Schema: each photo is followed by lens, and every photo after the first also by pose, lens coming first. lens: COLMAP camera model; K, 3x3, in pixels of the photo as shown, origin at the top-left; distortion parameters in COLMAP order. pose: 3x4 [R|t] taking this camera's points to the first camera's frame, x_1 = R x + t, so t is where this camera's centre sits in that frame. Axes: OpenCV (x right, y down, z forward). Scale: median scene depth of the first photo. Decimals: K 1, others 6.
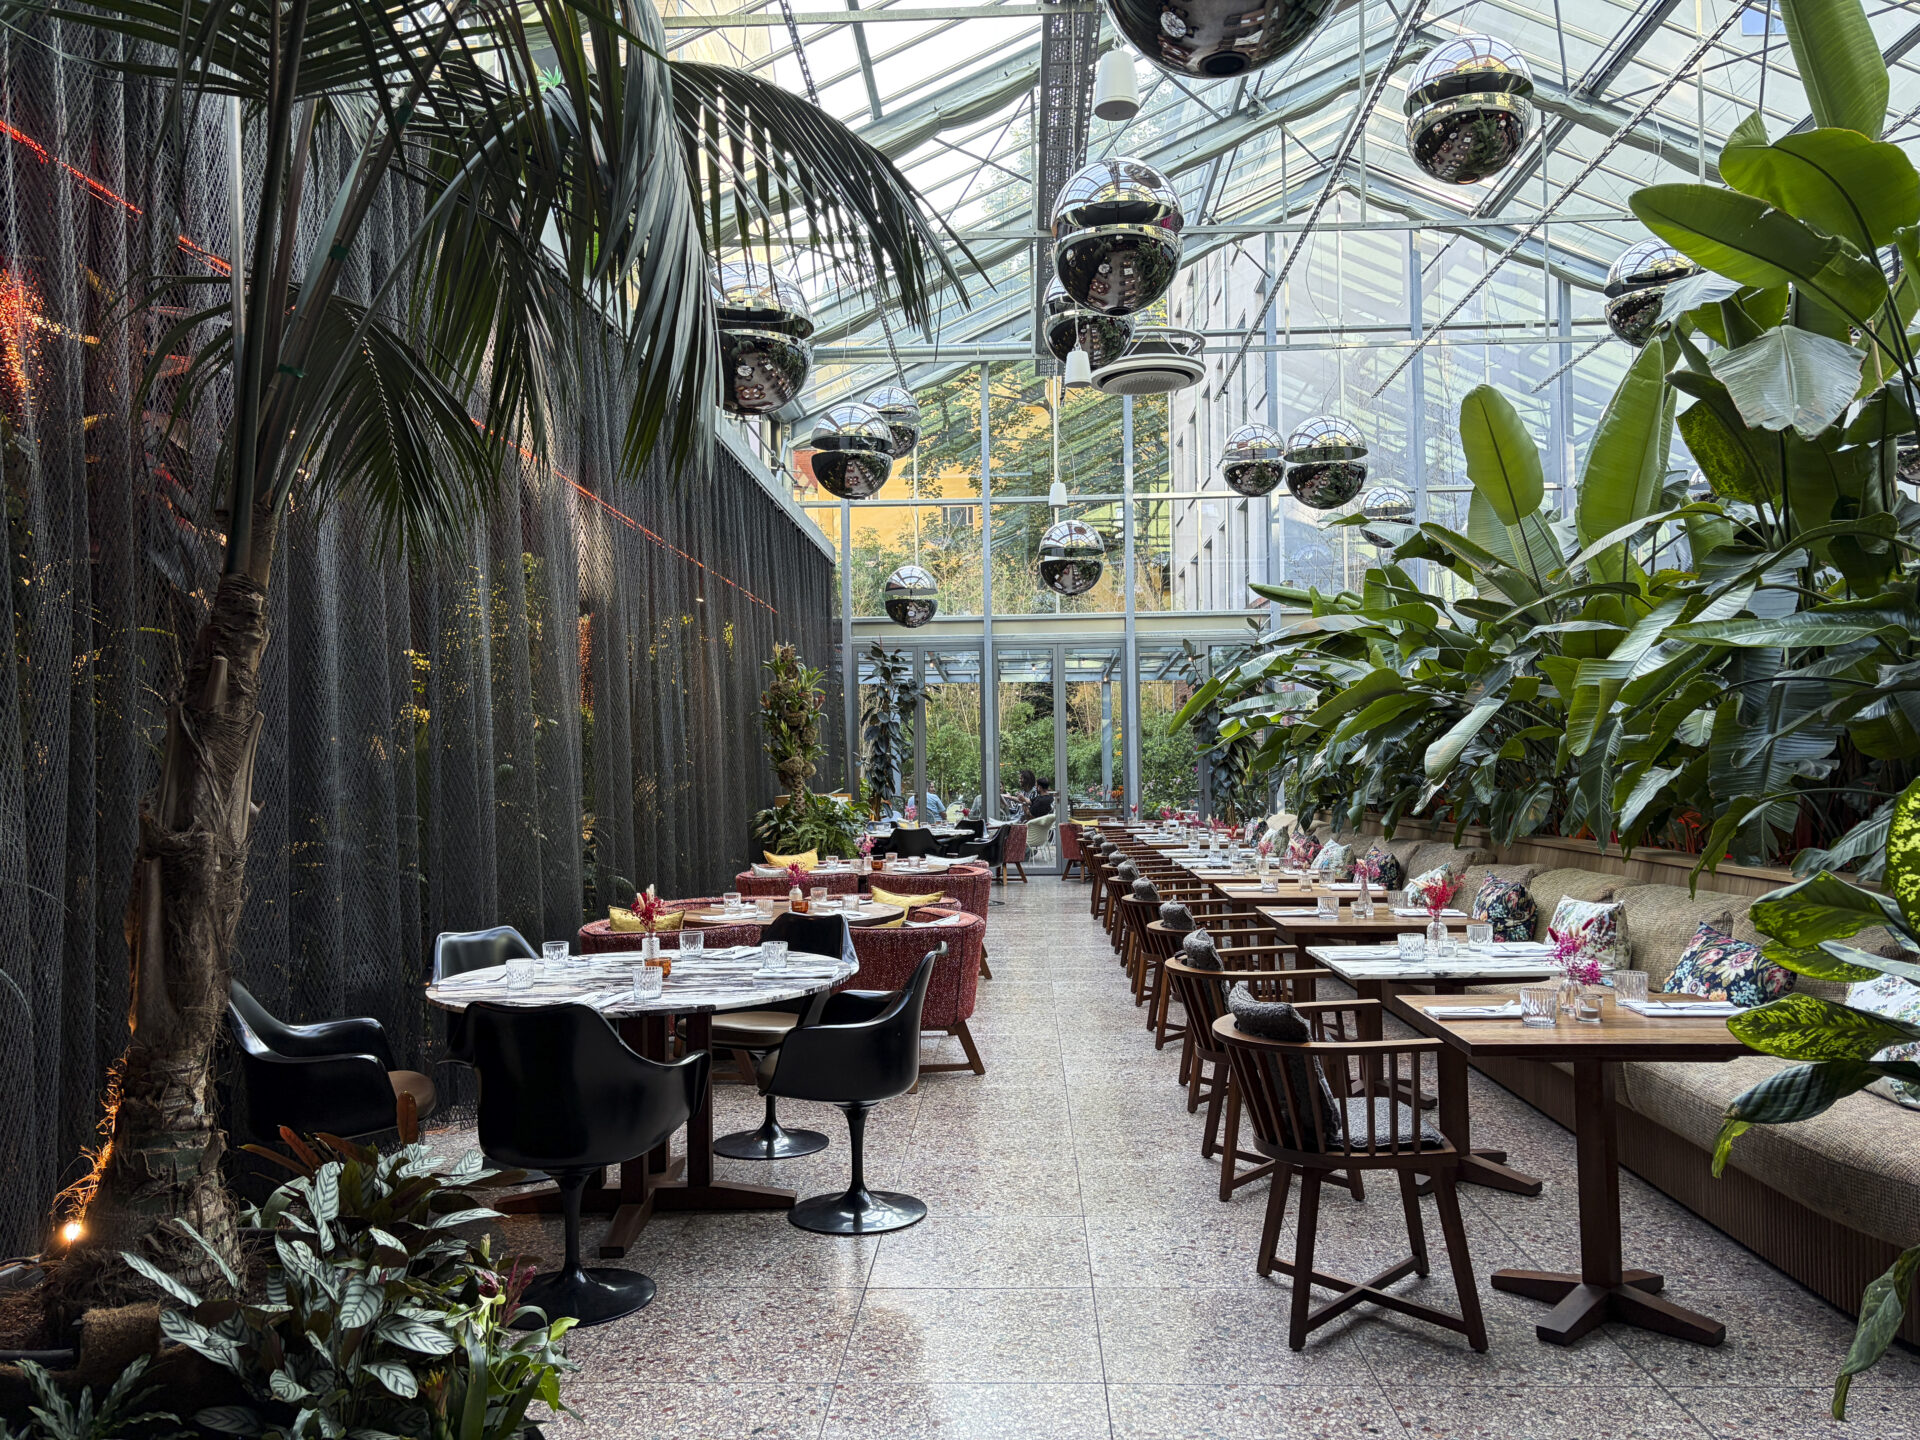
lens RADIAL K [[1460.8, 0, 960.3], [0, 1460.8, 736.0], [0, 0, 1]] dist [0.047237, -0.040837]
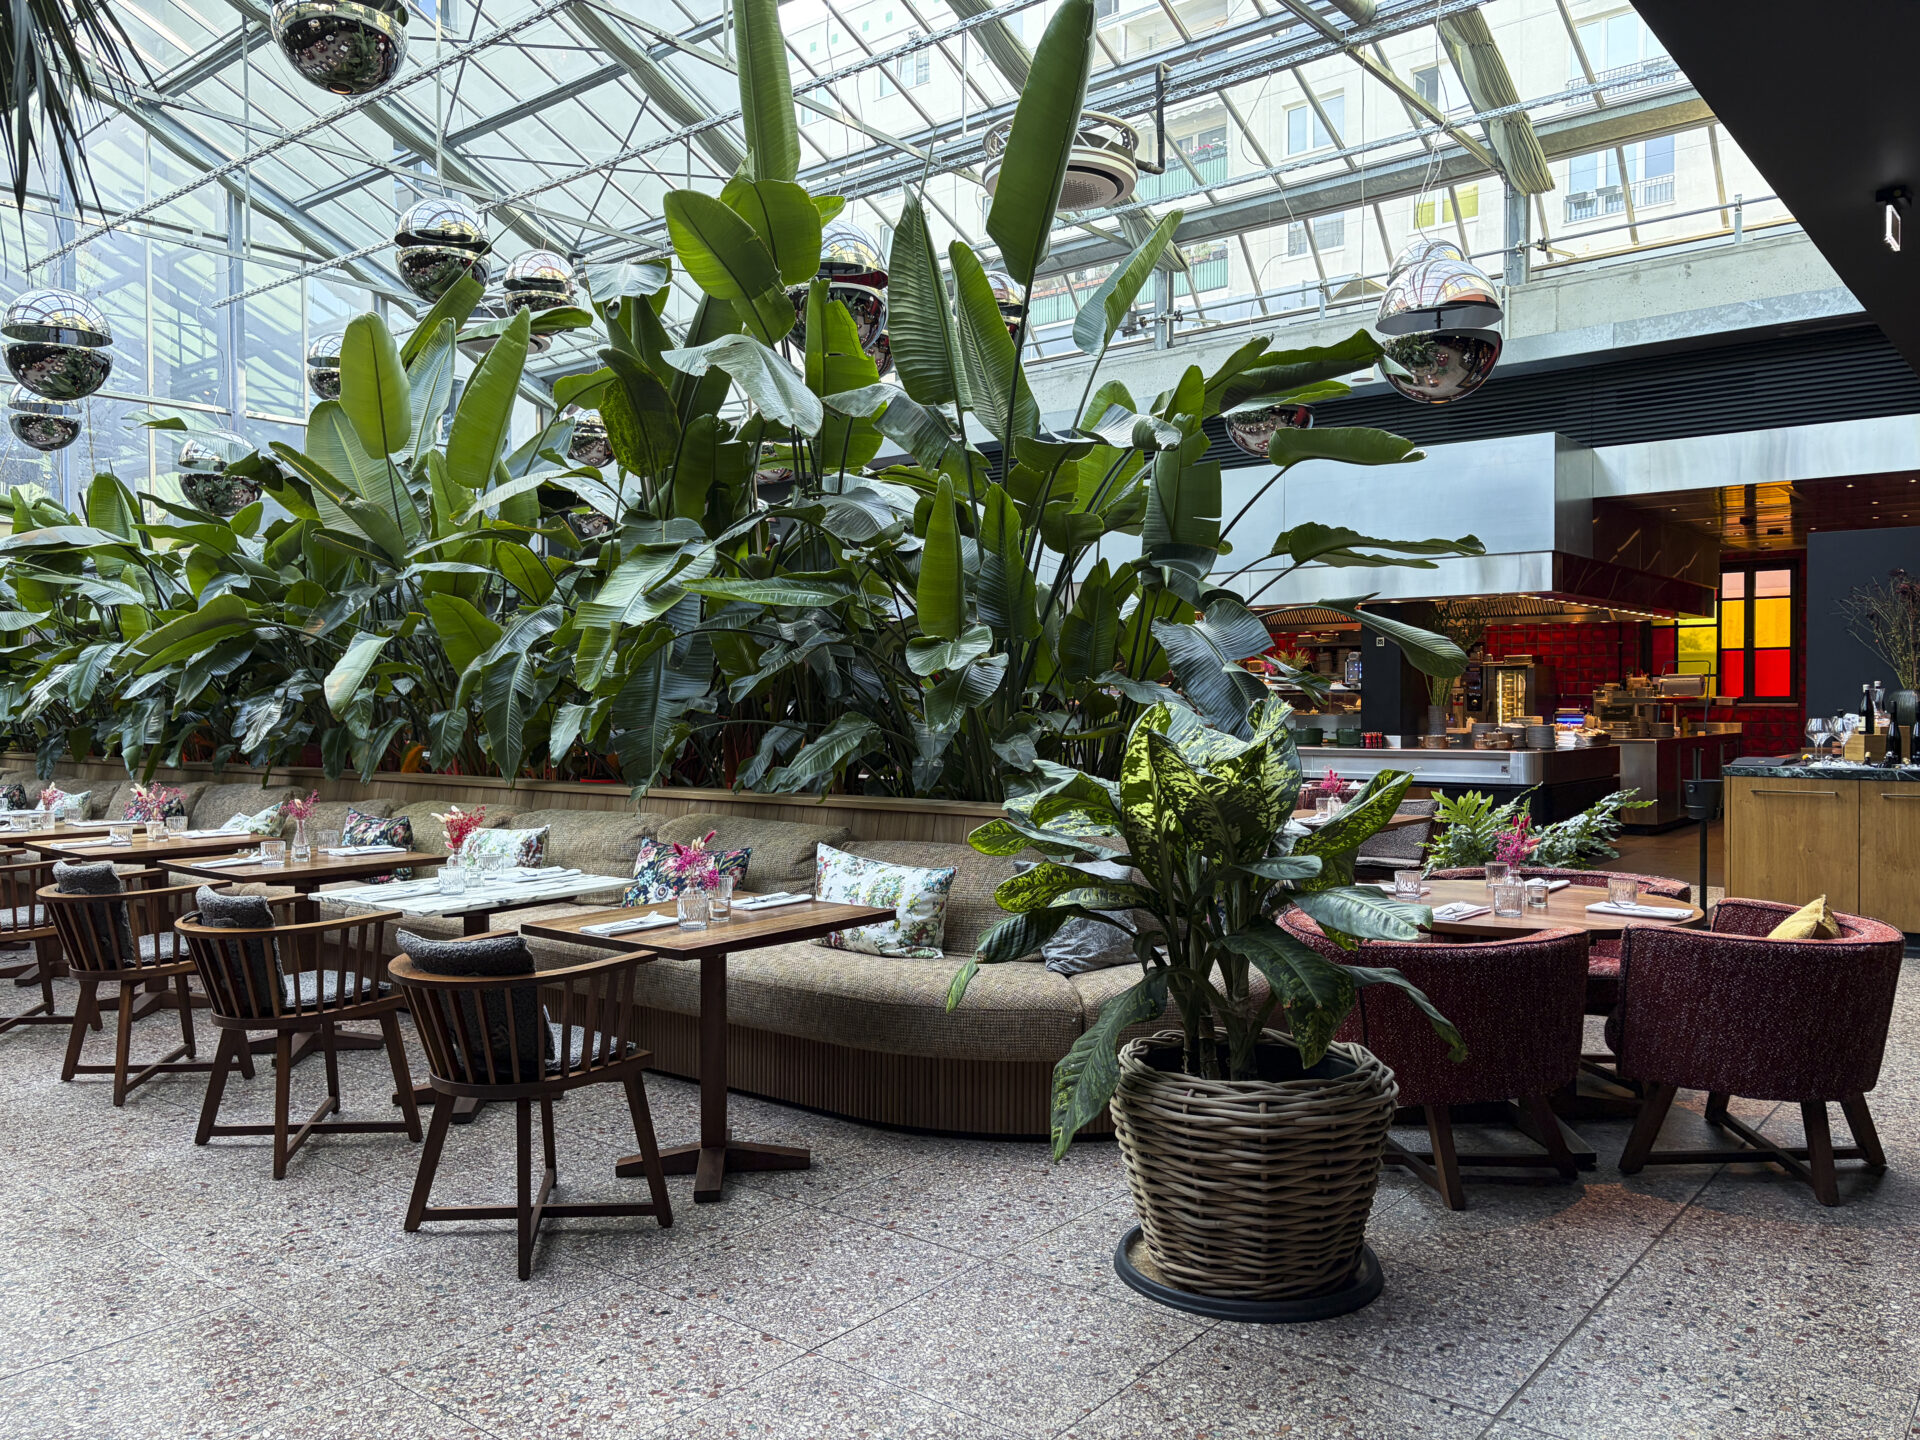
lens RADIAL K [[1460.8, 0, 960.3], [0, 1460.8, 736.0], [0, 0, 1]] dist [0.047237, -0.040837]
pose [[0.586581, -0.008307, 0.809848, -0.266893], [-0.022757, 0.999383, 0.026735, 0.010721], [-0.809570, -0.034112, 0.586031, 0.125609]]
